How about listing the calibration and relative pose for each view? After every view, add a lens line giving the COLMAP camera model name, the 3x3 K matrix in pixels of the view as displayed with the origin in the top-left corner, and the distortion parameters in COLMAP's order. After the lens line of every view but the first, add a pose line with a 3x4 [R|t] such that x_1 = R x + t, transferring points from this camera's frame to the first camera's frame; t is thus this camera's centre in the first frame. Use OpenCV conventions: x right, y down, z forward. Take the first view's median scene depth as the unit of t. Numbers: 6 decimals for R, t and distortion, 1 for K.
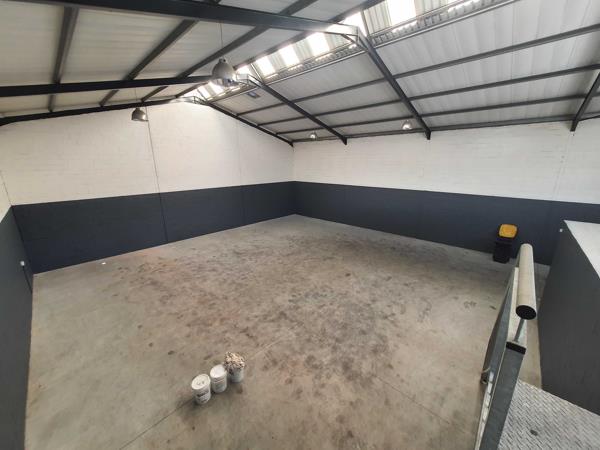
lens RADIAL K [[235.6, 0, 305.8], [0, 235.6, 224.6], [0, 0, 1]] dist [0.001243, 0.000302]
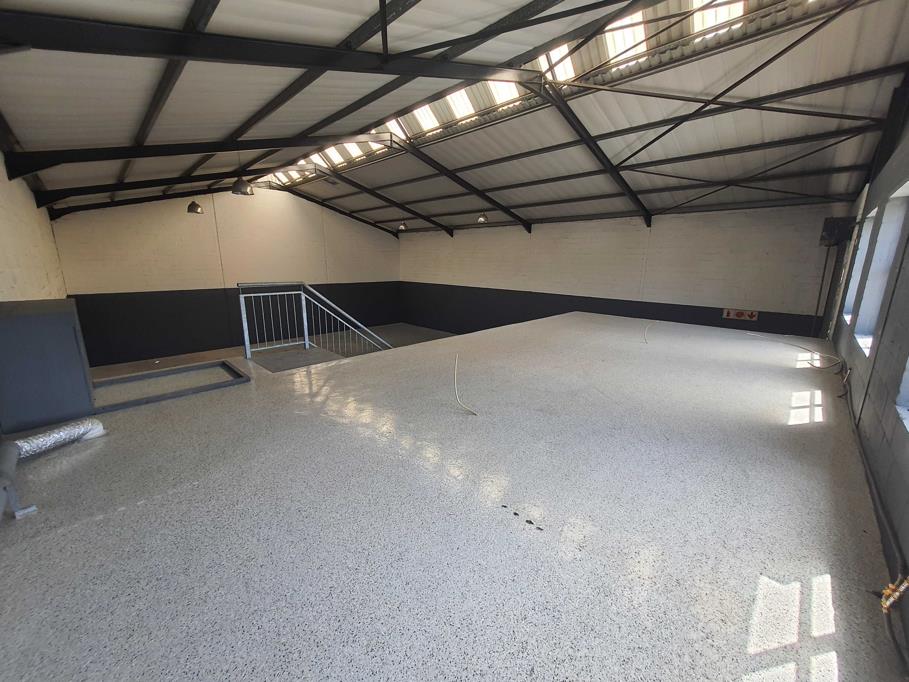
lens RADIAL K [[359.3, 0, 455.3], [0, 359.3, 319.6], [0, 0, 1]] dist [0.000056, -0.000049]
pose [[0.998779, 0.019007, -0.045603, 0.146940], [-0.022961, 0.995873, -0.087803, 0.033375], [0.043746, 0.088743, 0.995093, -0.128356]]
